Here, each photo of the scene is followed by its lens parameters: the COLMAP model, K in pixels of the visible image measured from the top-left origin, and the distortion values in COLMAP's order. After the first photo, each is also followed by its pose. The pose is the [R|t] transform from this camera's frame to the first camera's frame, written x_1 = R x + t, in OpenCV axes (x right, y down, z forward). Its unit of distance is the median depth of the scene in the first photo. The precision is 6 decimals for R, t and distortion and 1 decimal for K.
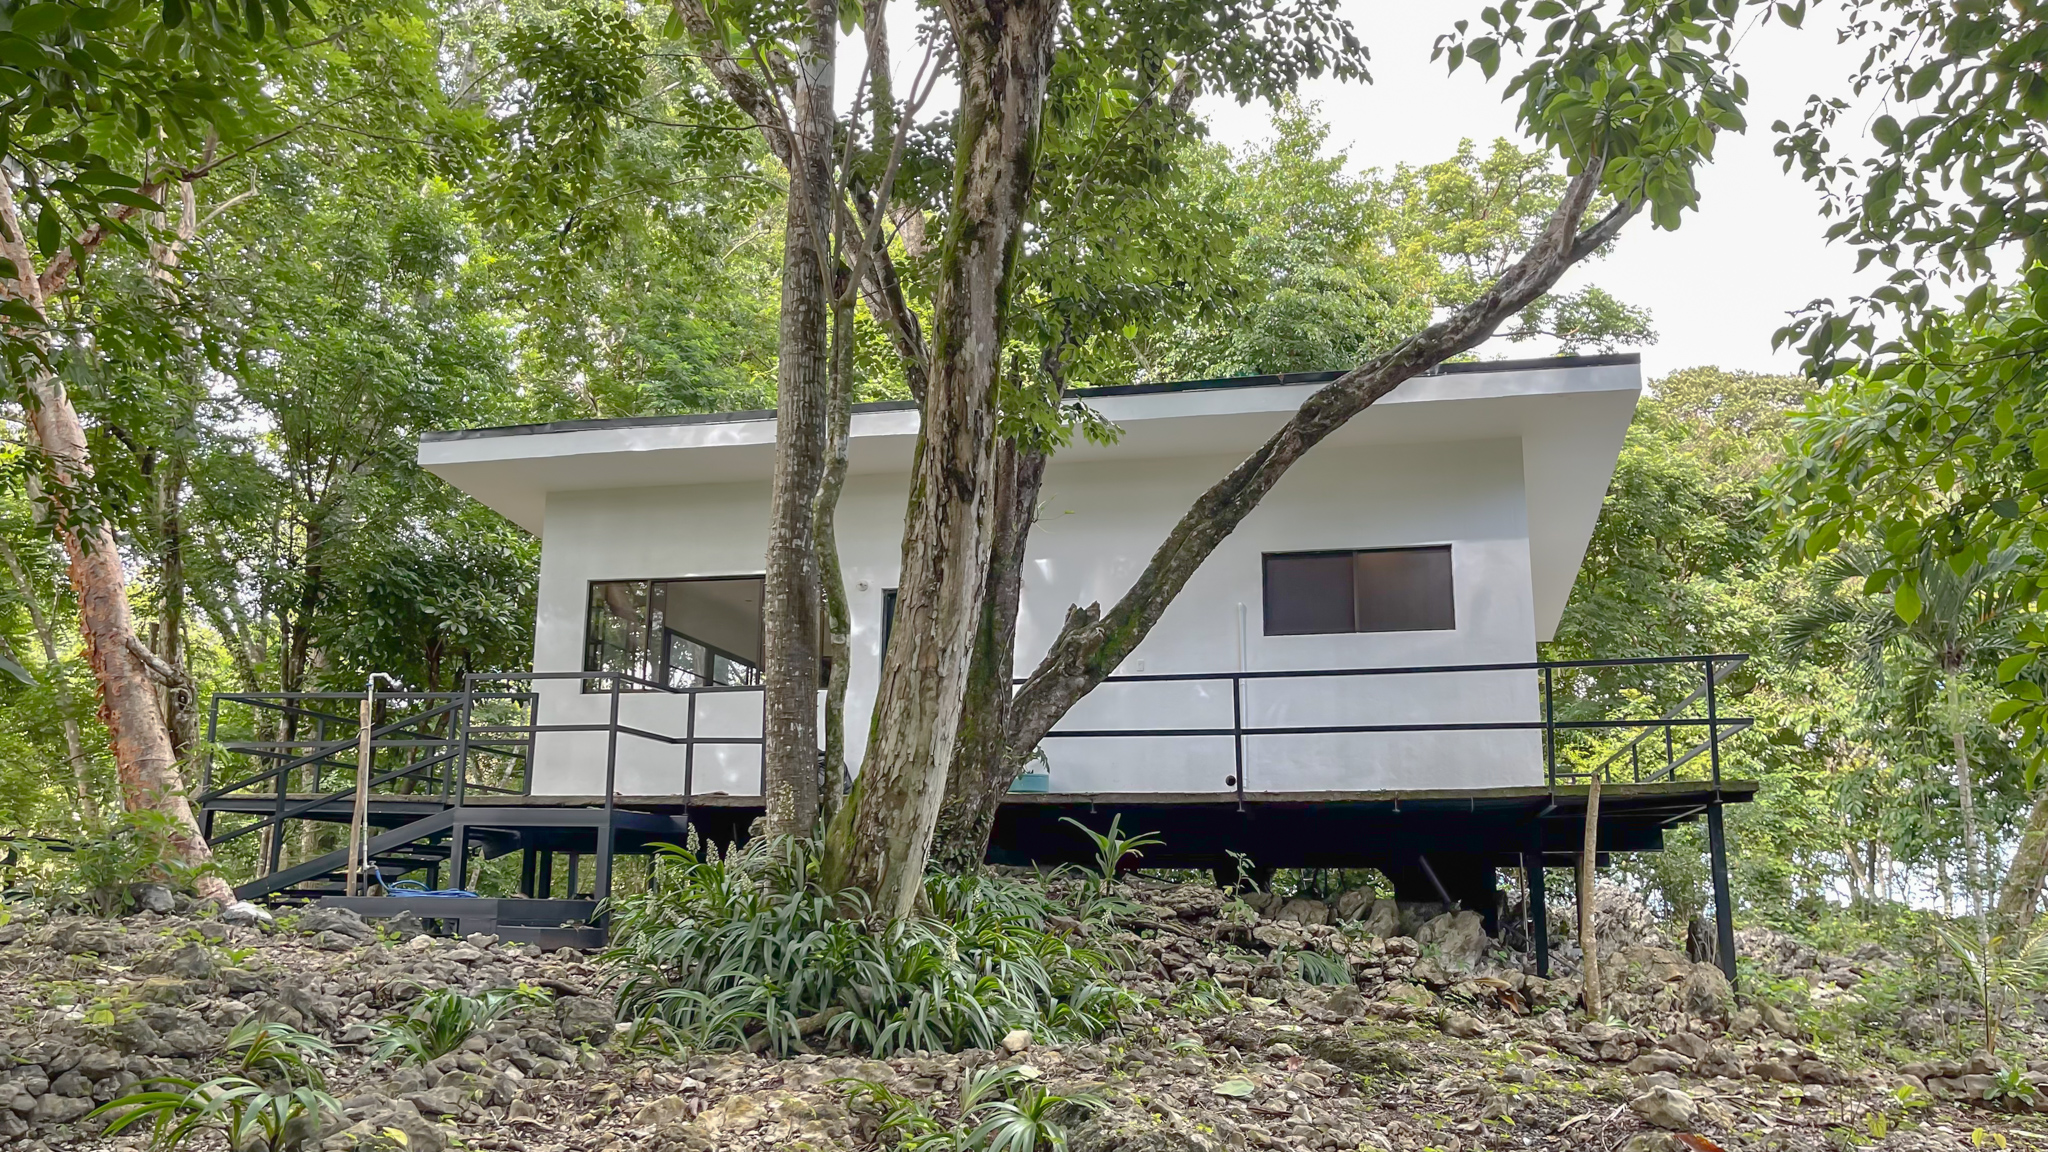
lens RADIAL K [[1547.9, 0, 1024.0], [0, 1547.9, 576.0], [0, 0, 1]] dist [-0.084527, 0.145619]
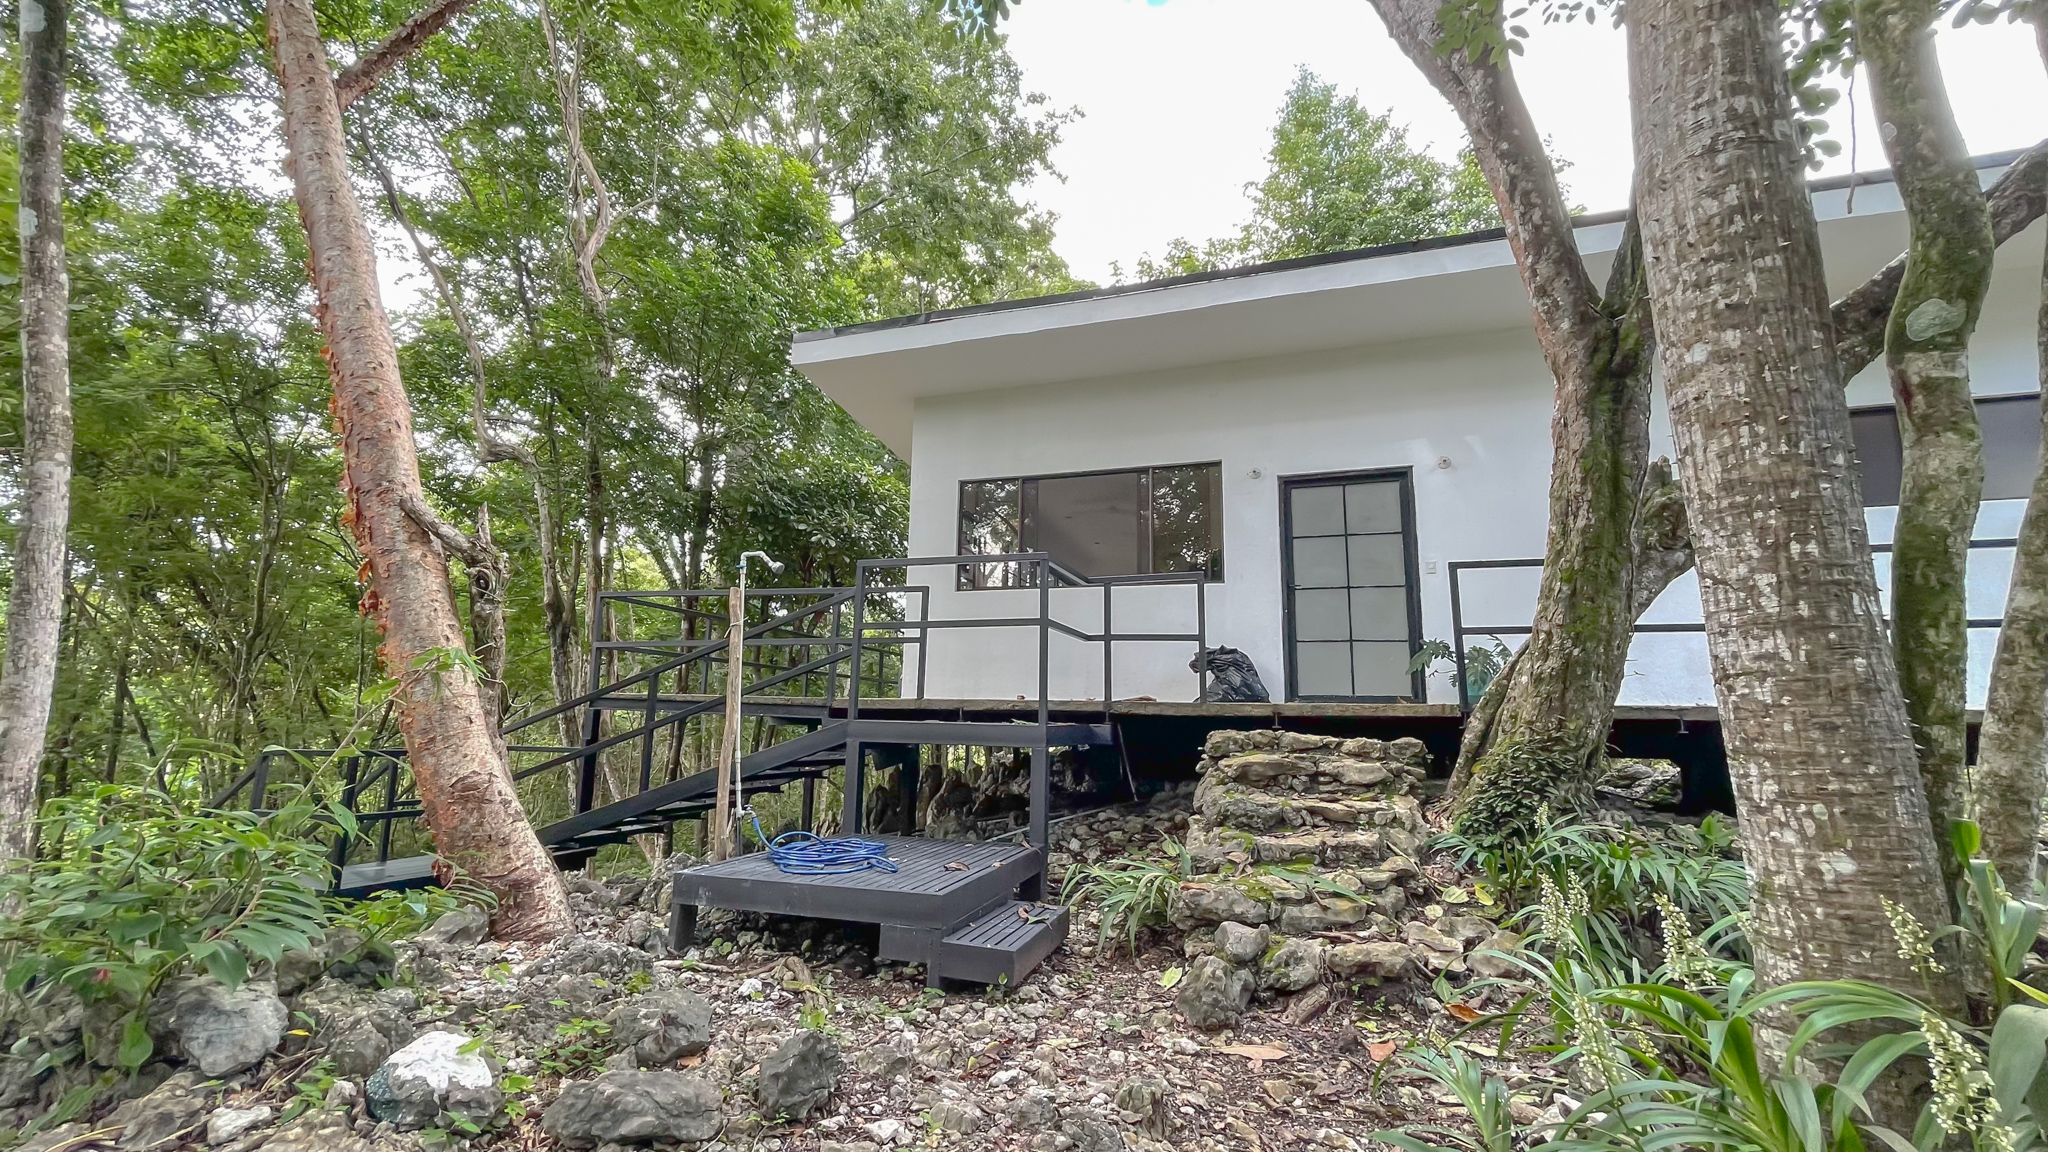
lens RADIAL K [[821.9, 0, 1023.8], [0, 821.9, 601.8], [0, 0, 1]] dist [0.000292, 0.000064]
pose [[0.995323, -0.004950, -0.096472, -0.214817], [0.011264, 0.997821, 0.065009, 0.054584], [0.095940, -0.065792, 0.993210, 0.524082]]
